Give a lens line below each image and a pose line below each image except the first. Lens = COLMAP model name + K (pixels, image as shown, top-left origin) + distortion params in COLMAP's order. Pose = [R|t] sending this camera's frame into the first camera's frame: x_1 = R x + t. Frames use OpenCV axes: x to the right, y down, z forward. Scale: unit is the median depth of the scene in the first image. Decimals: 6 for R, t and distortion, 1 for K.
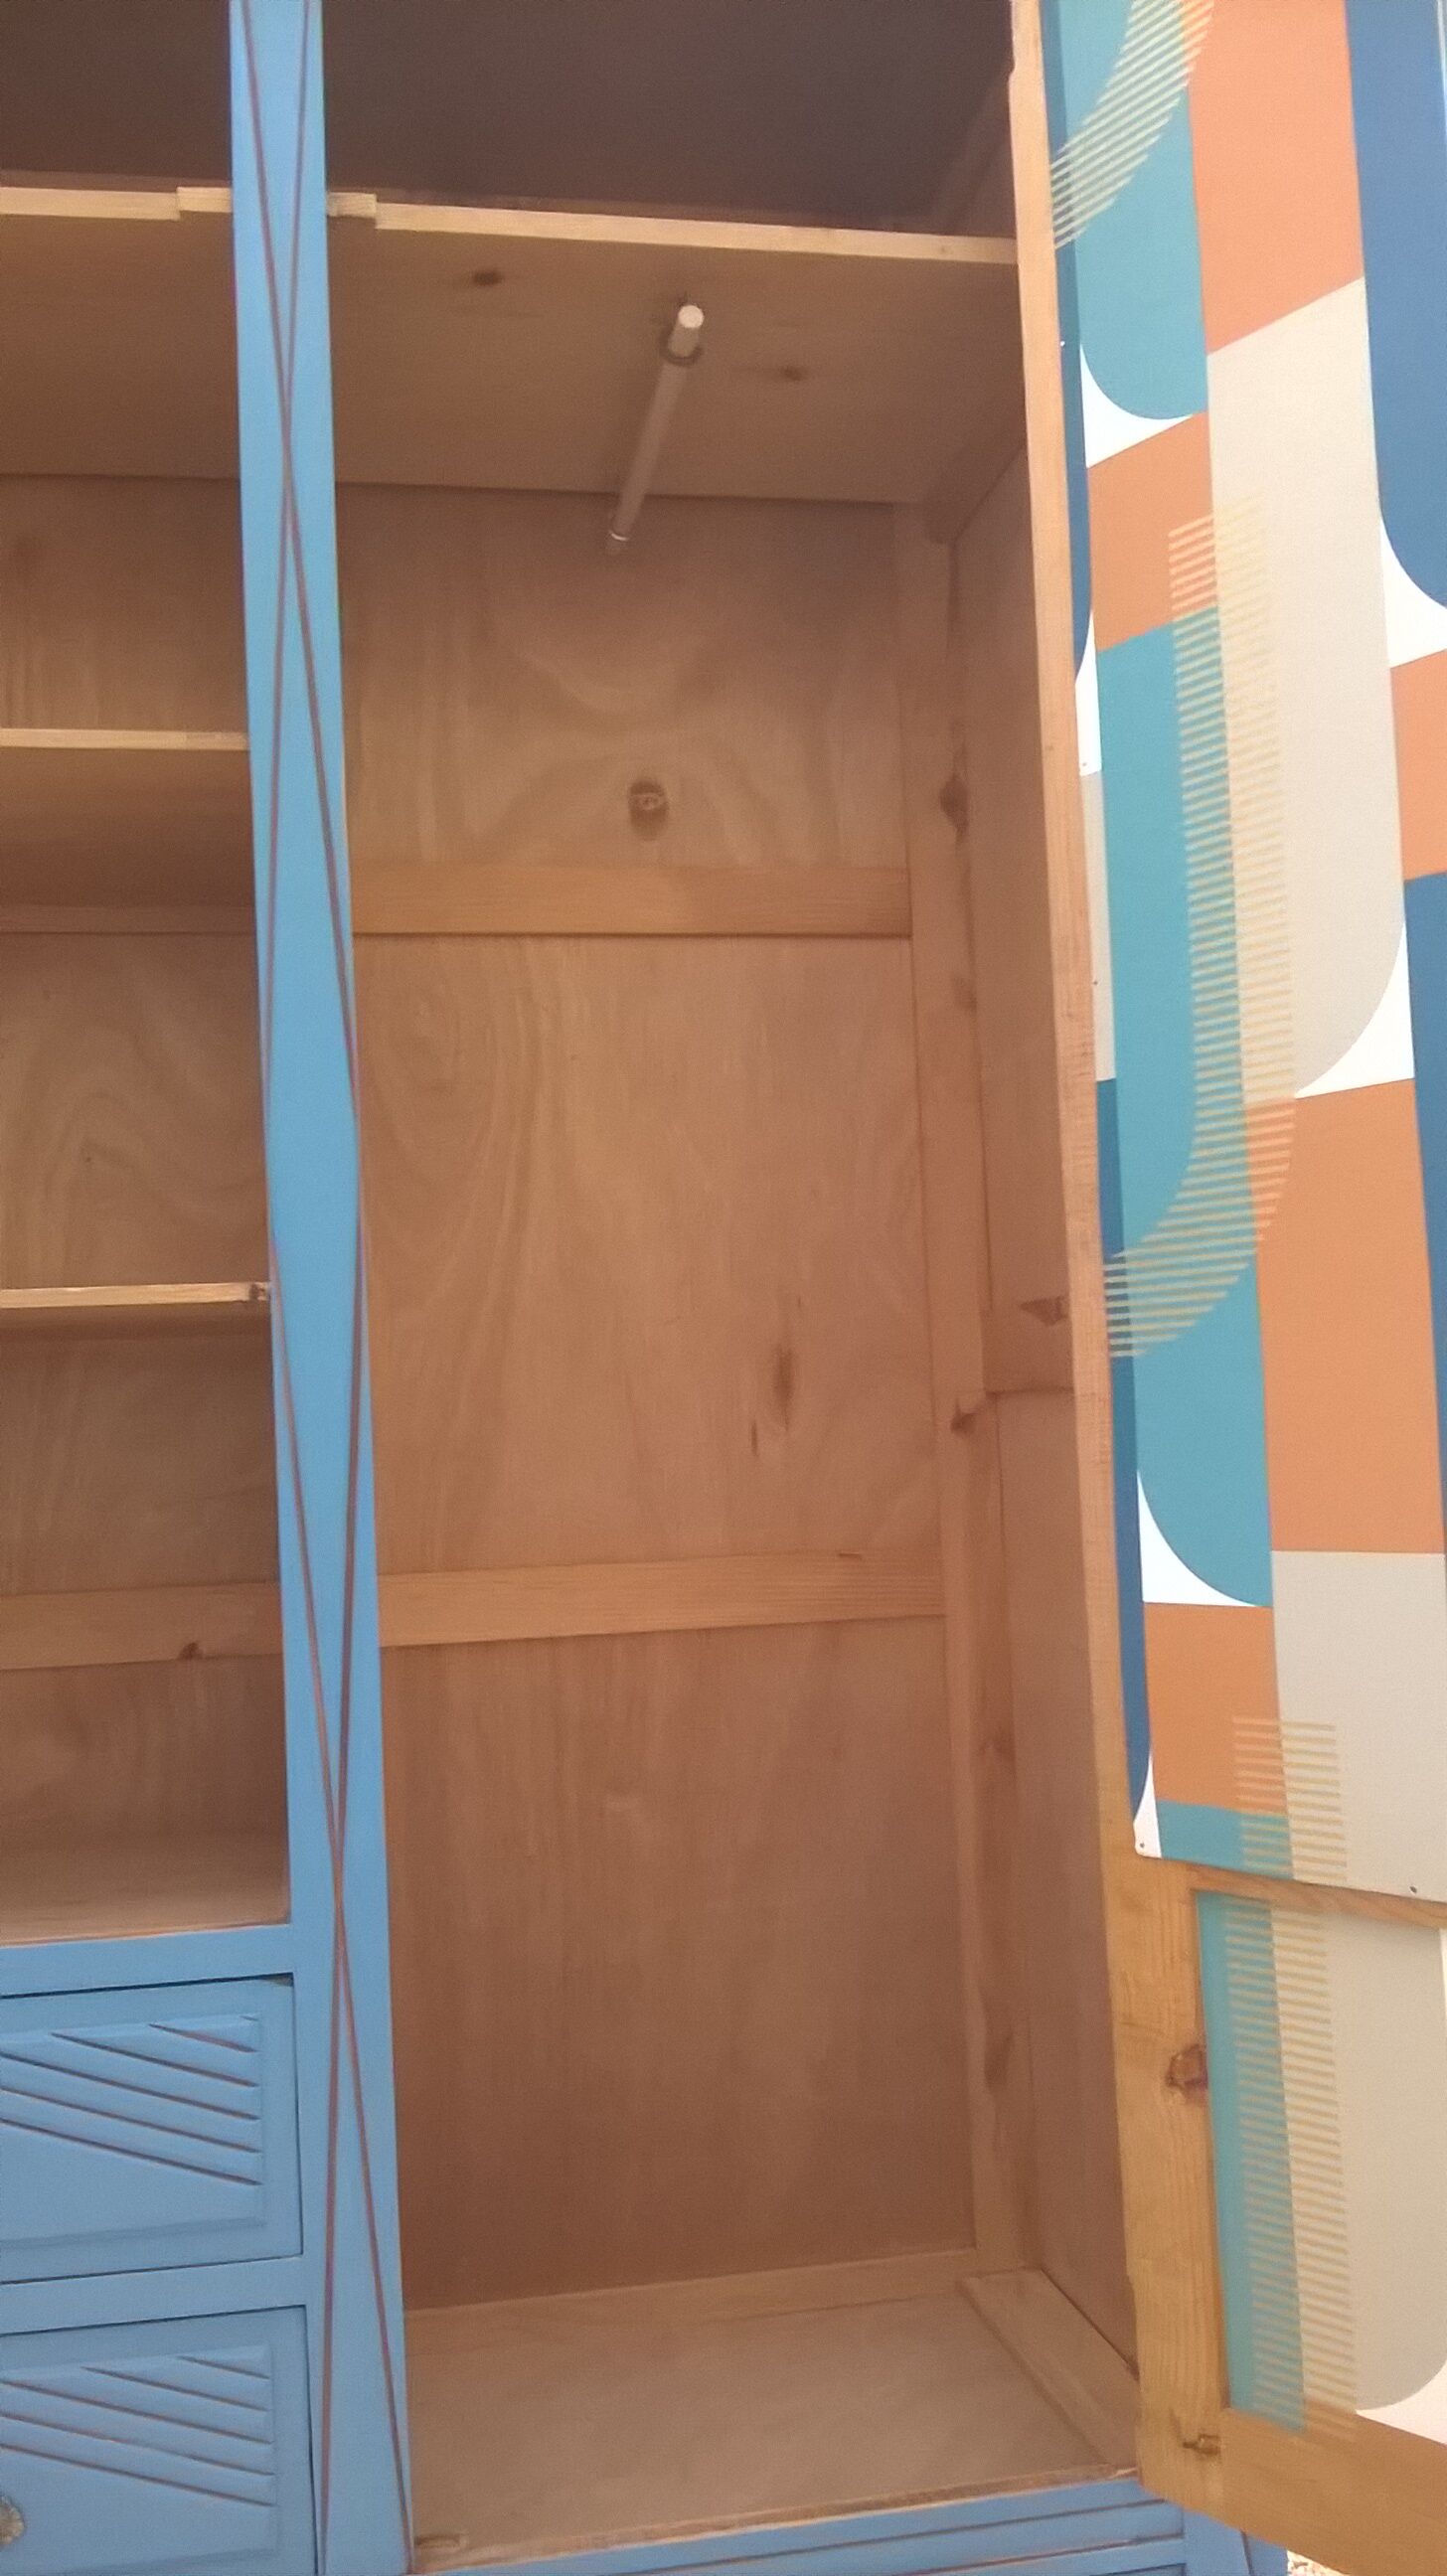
lens RADIAL K [[2283.8, 0, 727.8], [0, 2283.8, 1328.3], [0, 0, 1]] dist [0.005004, -0.077614]
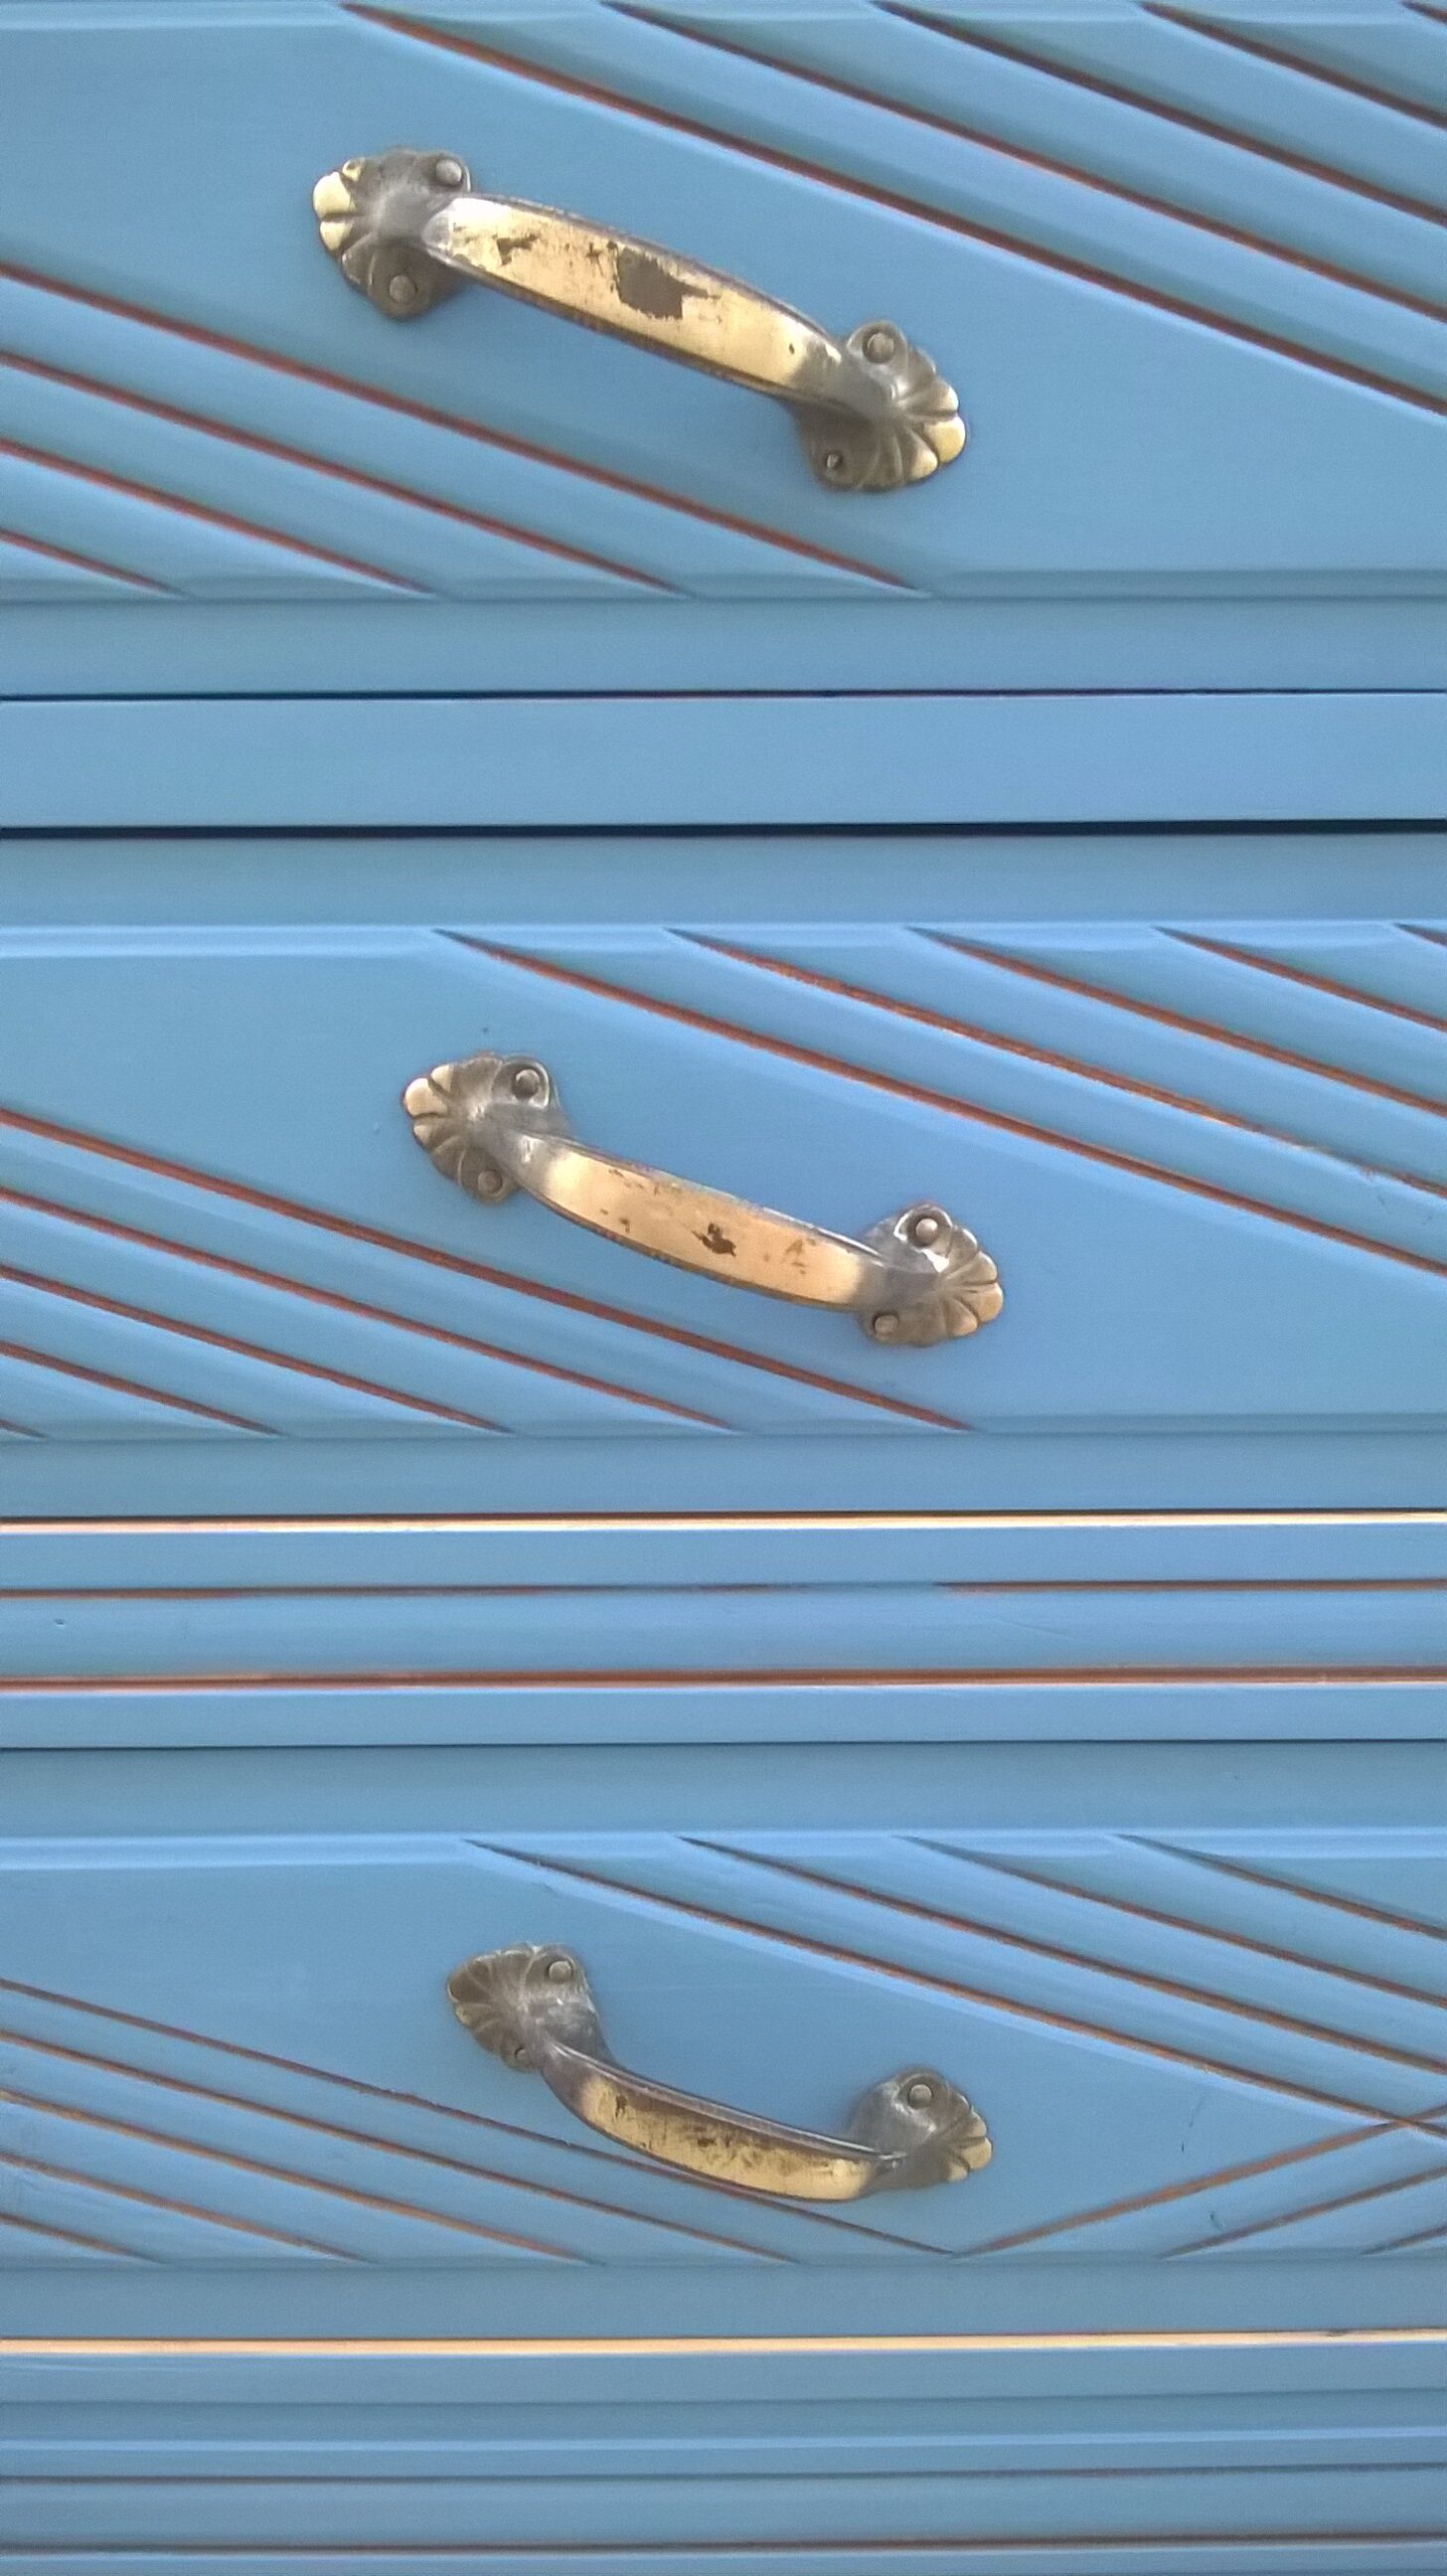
lens RADIAL K [[2256.9, 0, 723.5], [0, 2256.9, 1288.0], [0, 0, 1]] dist [0.019182, -0.088807]
pose [[0.983680, 0.068270, -0.166474, -0.270957], [-0.020604, 0.961875, 0.272713, 0.385196], [0.178745, -0.264832, 0.947583, 0.556507]]
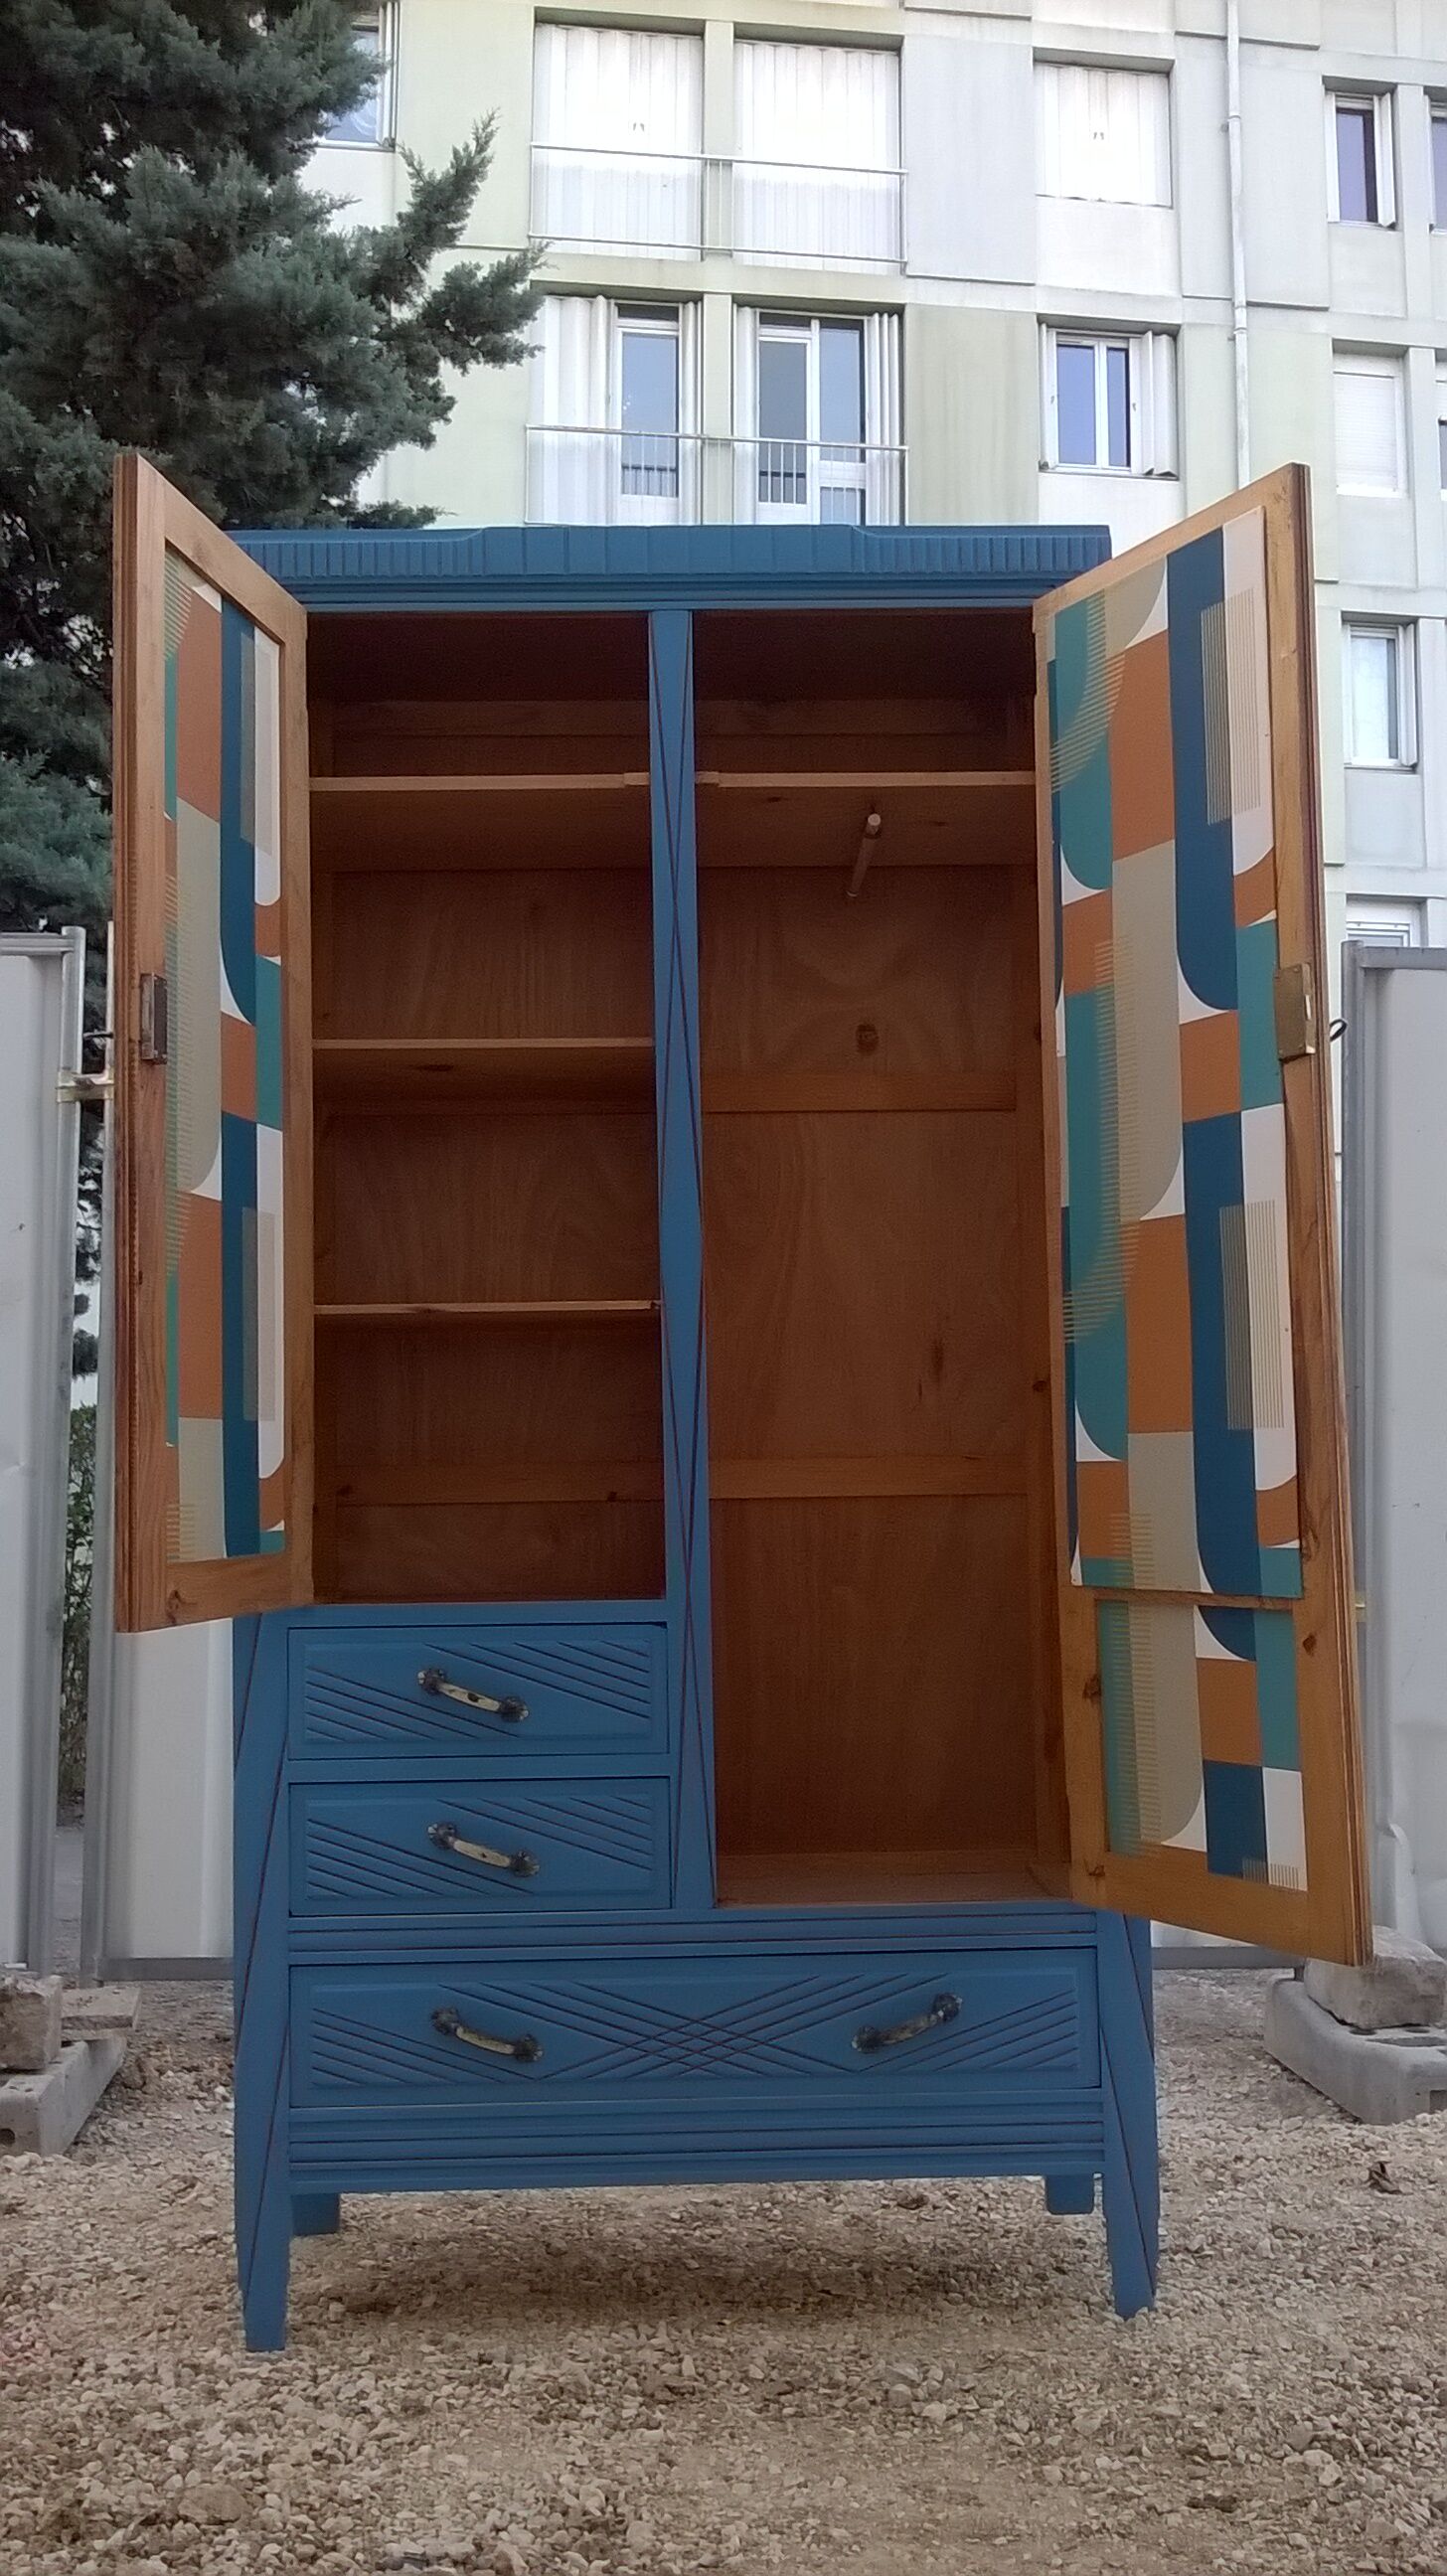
lens RADIAL K [[2311.1, 0, 723.5], [0, 2311.1, 1288.0], [0, 0, 1]] dist [0.029664, -0.159129]
pose [[0.988562, 0.012654, -0.150282, 0.177967], [-0.017242, 0.999423, -0.029263, 0.030046], [0.149825, 0.031520, 0.988210, -1.107546]]
